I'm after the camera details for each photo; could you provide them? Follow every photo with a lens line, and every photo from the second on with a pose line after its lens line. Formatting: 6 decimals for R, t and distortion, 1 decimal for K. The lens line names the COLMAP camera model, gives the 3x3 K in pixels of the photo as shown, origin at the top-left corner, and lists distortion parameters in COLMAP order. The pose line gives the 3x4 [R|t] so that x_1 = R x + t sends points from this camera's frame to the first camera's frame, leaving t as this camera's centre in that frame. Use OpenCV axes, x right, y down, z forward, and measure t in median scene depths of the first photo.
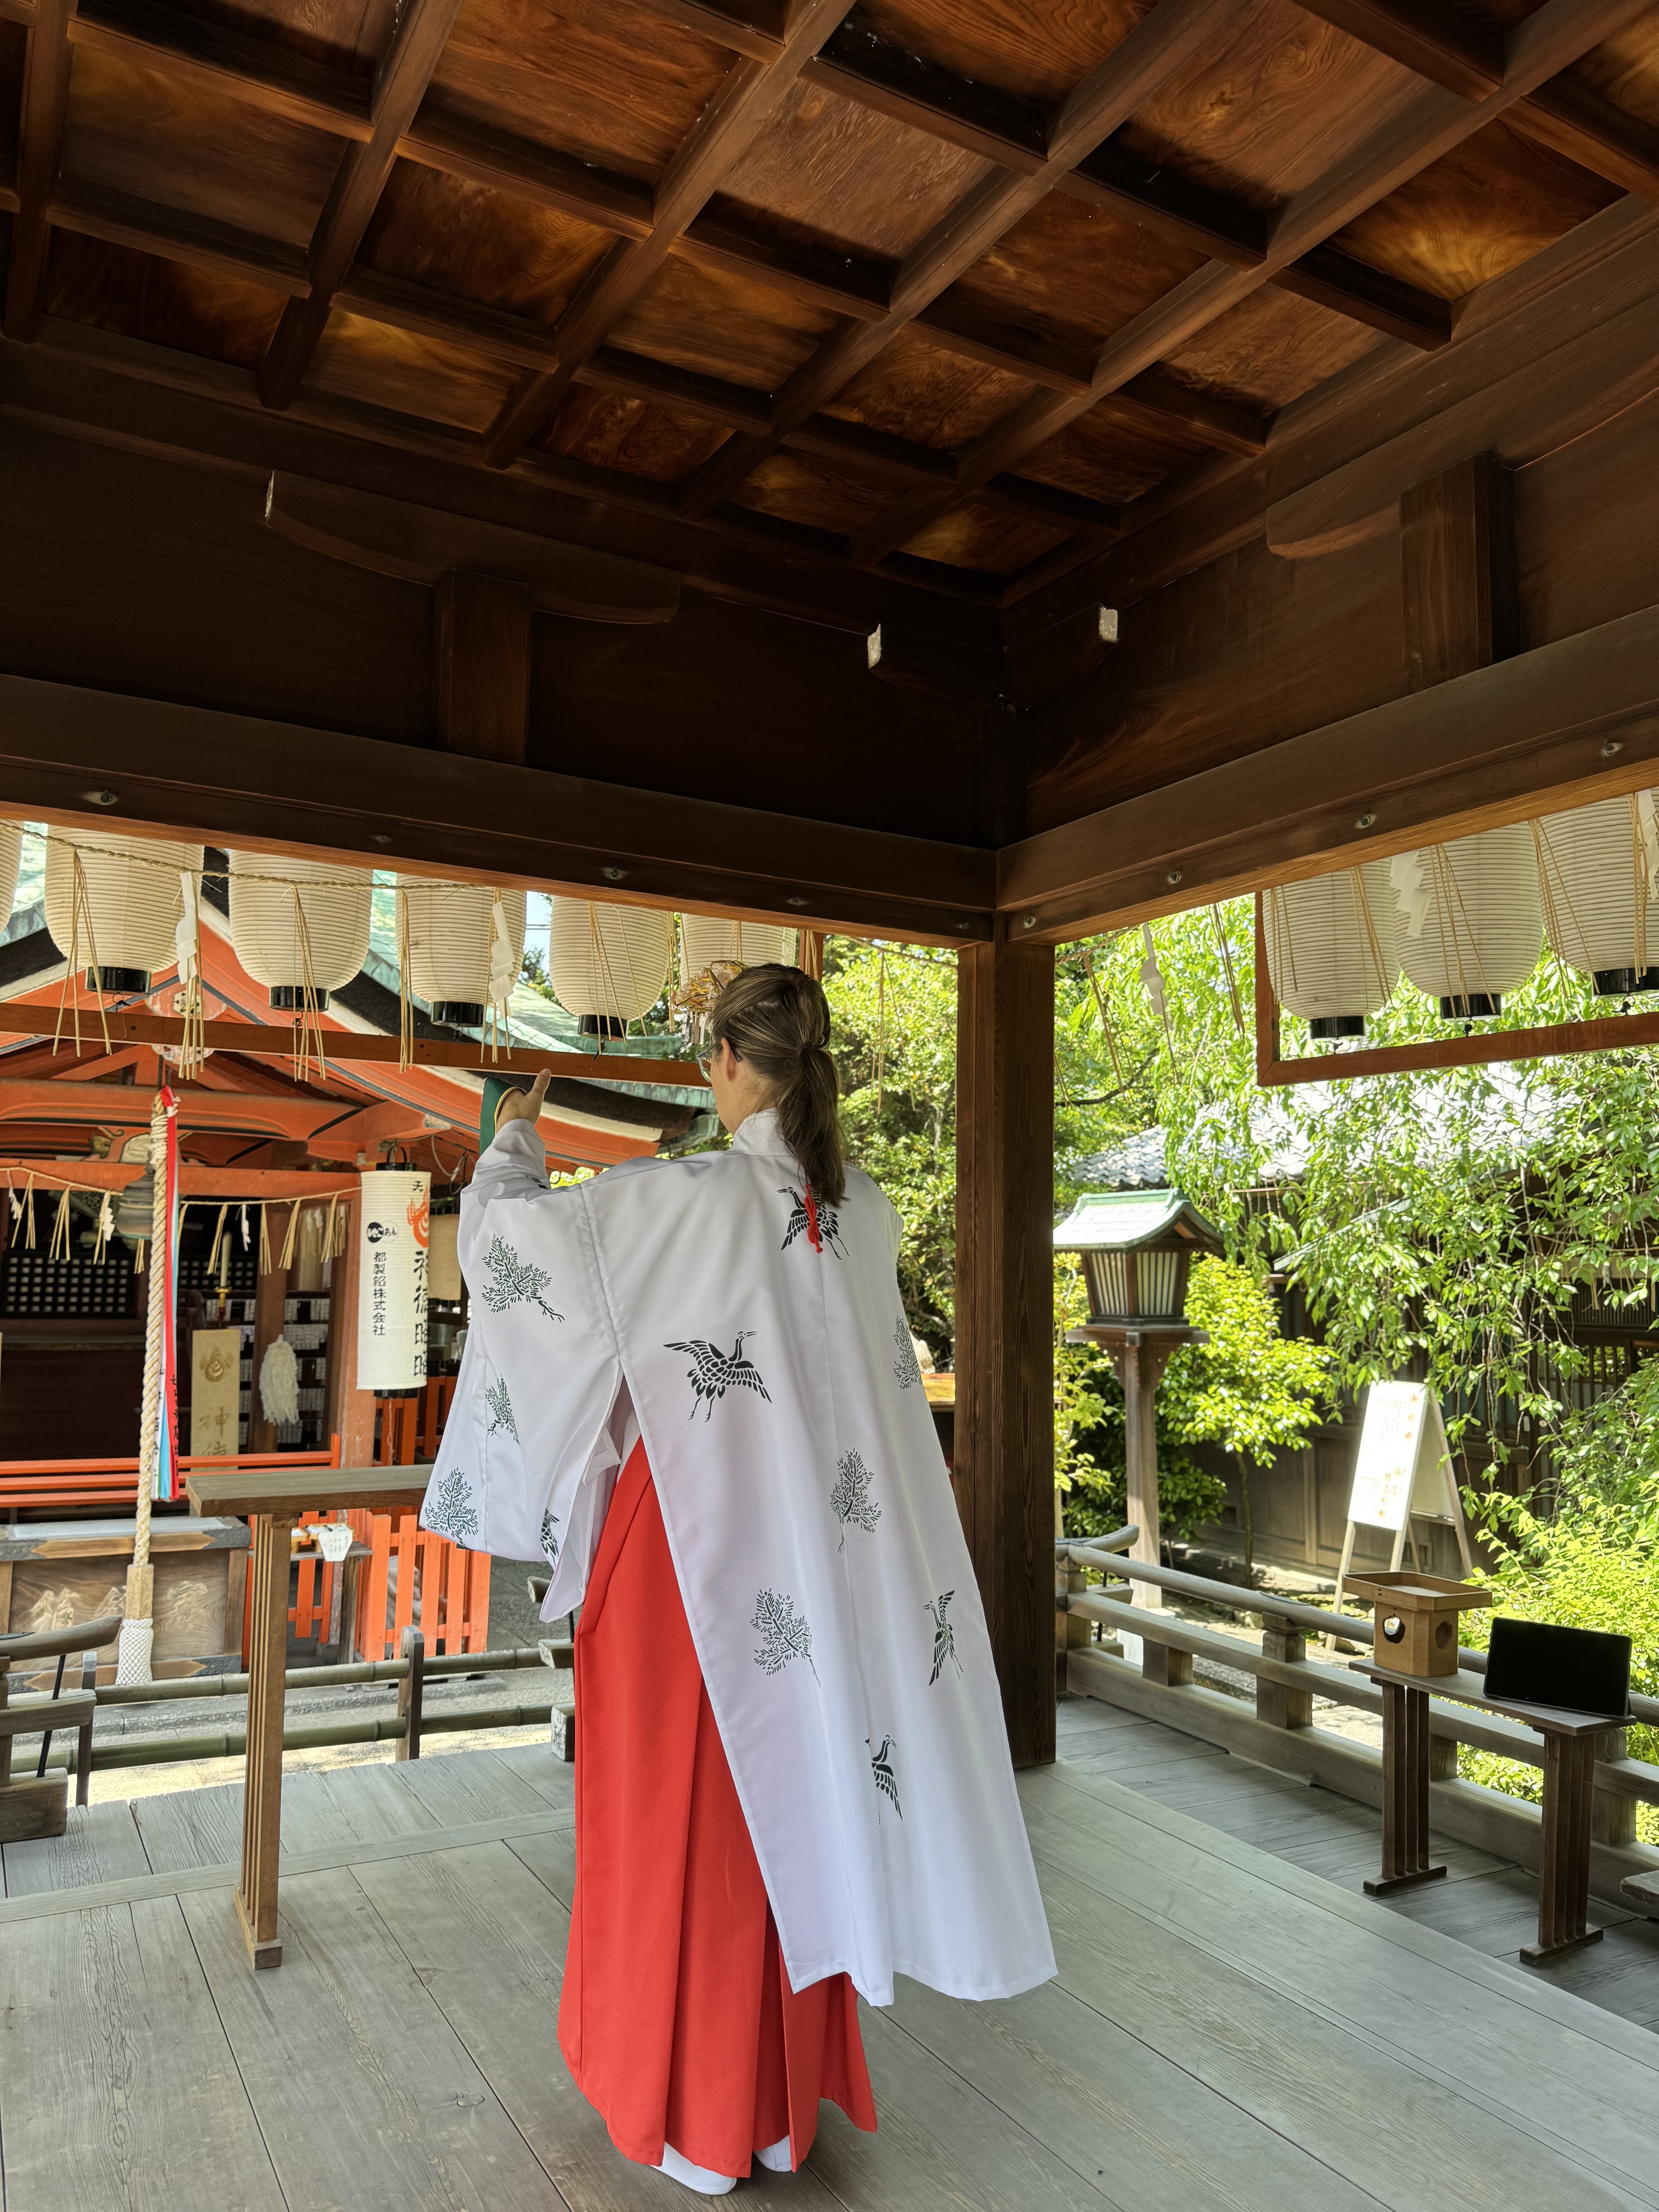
lens RADIAL K [[1532.8, 0, 830.8], [0, 1532.8, 1122.5], [0, 0, 1]] dist [-0.000583, -0.007454]
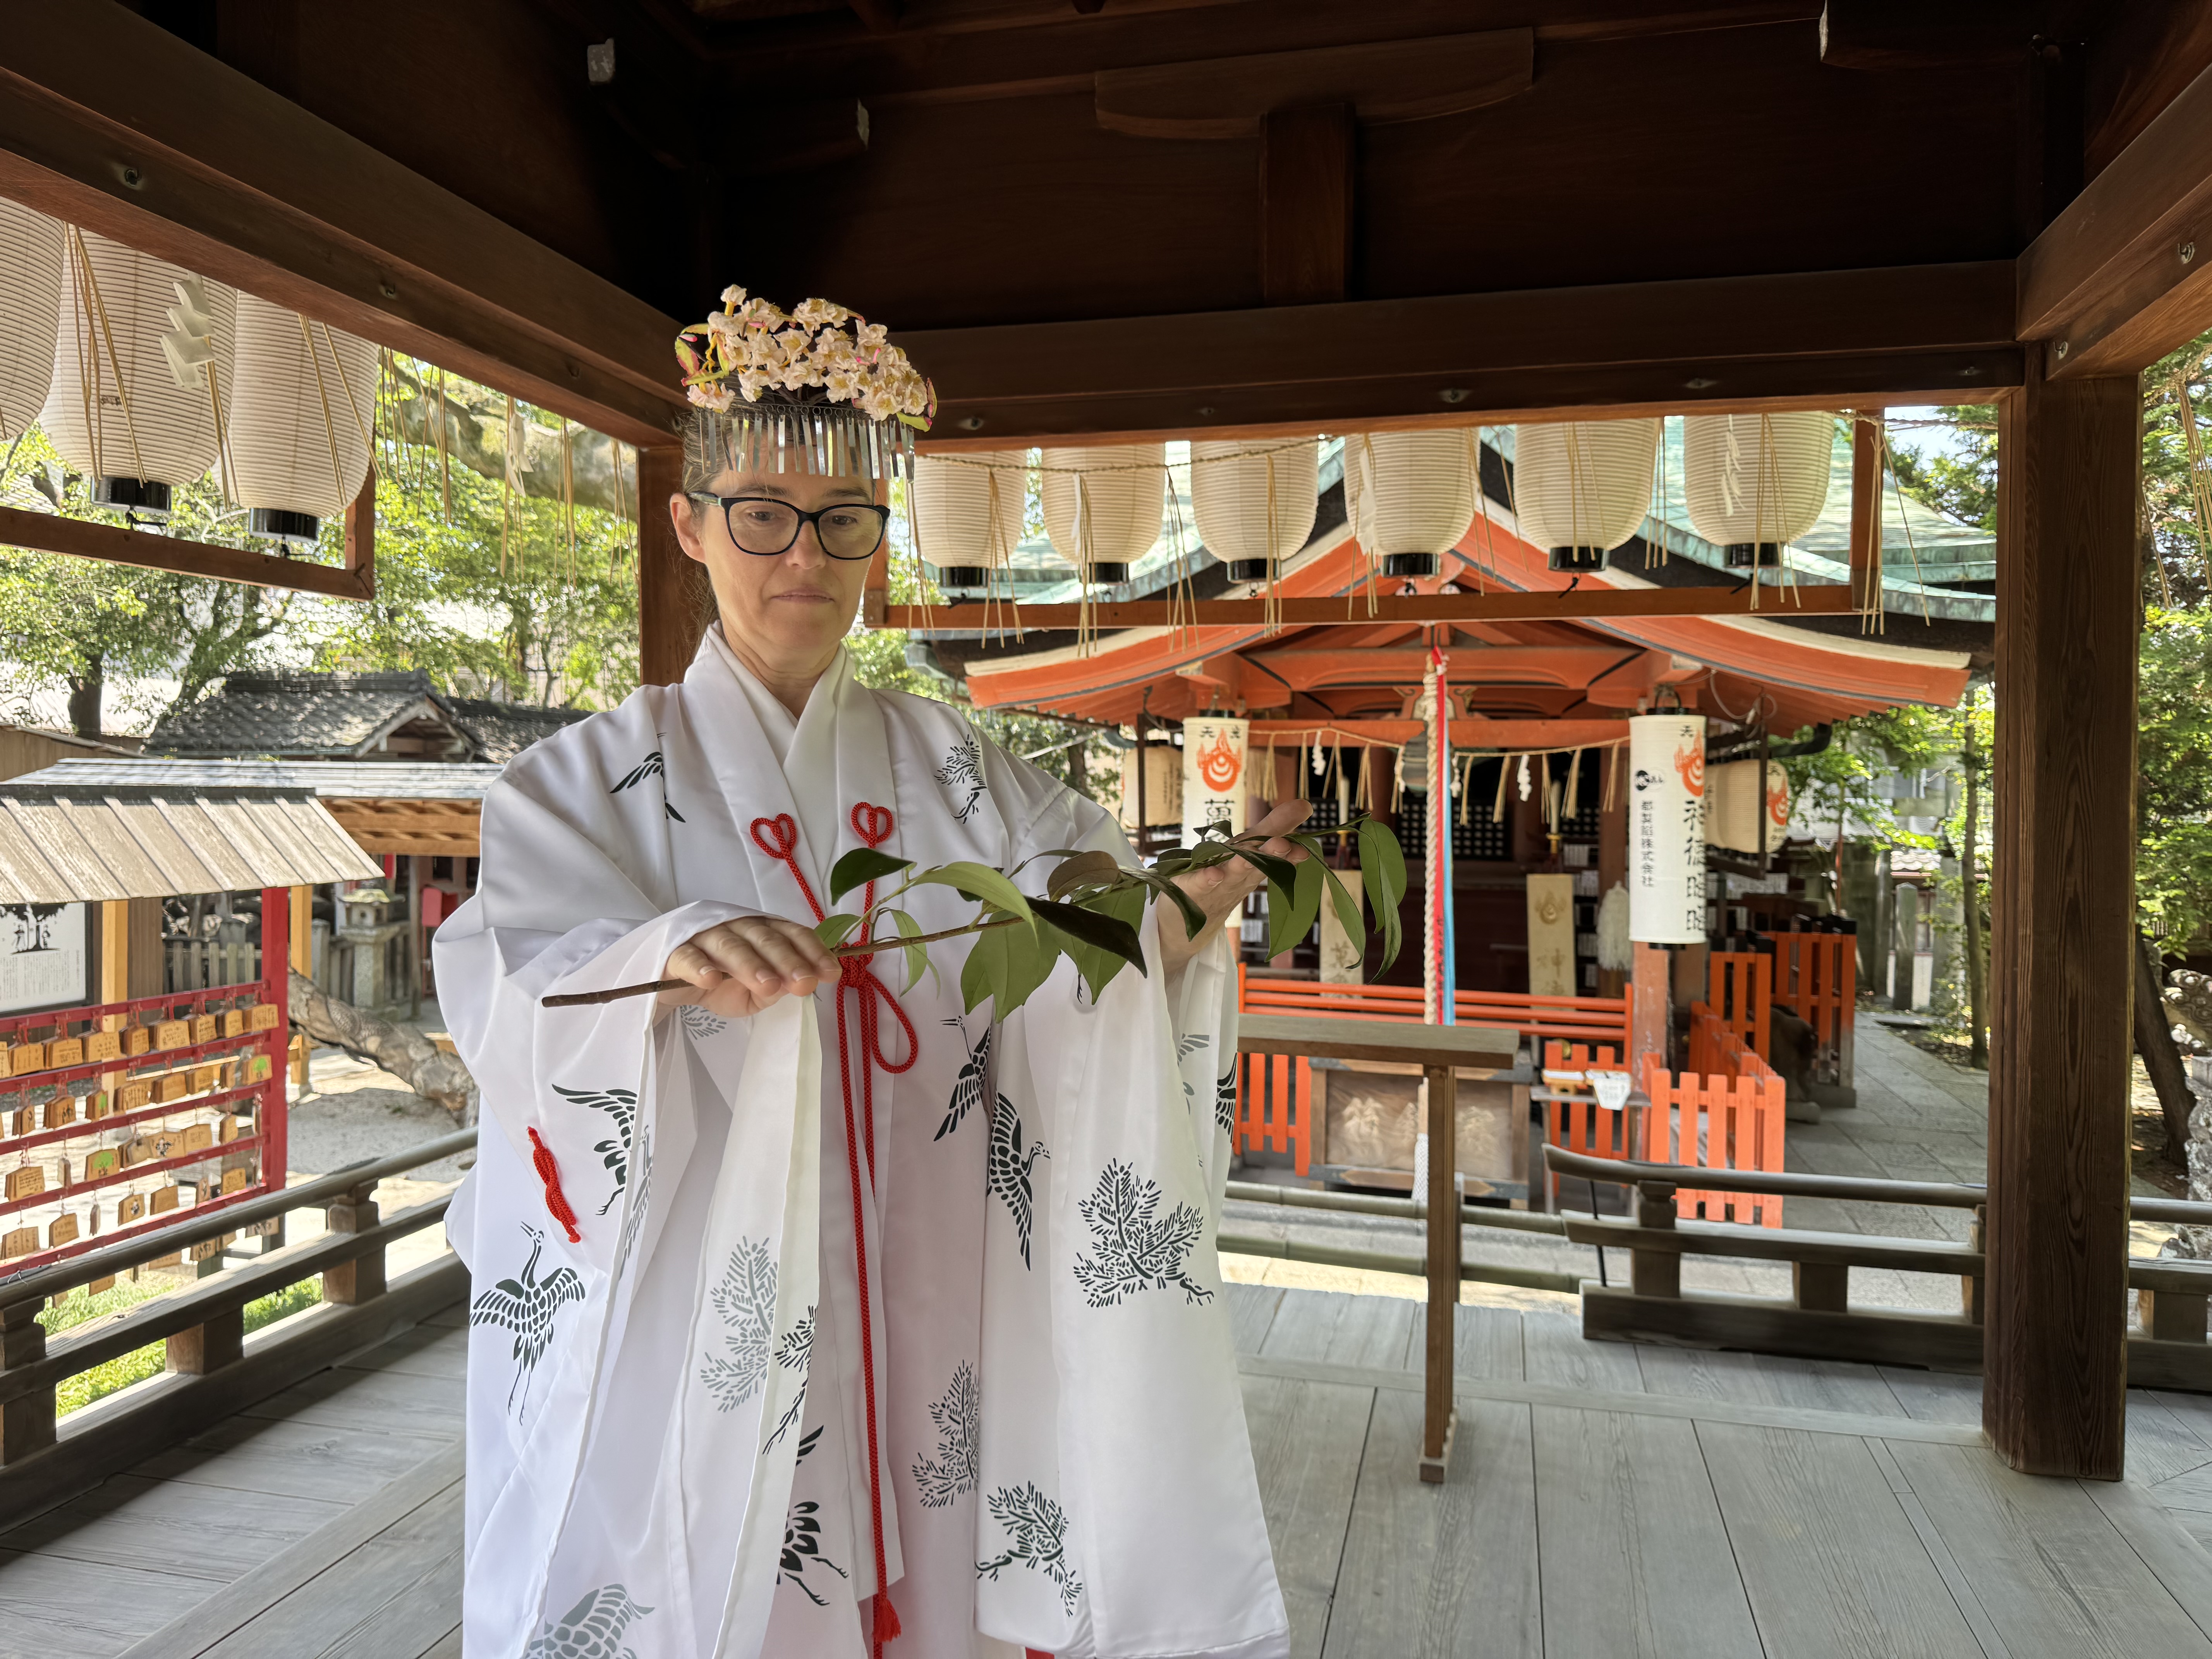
lens RADIAL K [[1532.8, 0, 1097.7], [0, 1532.8, 813.9], [0, 0, 1]] dist [-0.000583, -0.007454]
pose [[0.713164, 0.004735, -0.700981, 0.146480], [0.062768, 0.995529, 0.070583, 0.002844], [0.698181, -0.094337, 0.709679, 0.075978]]
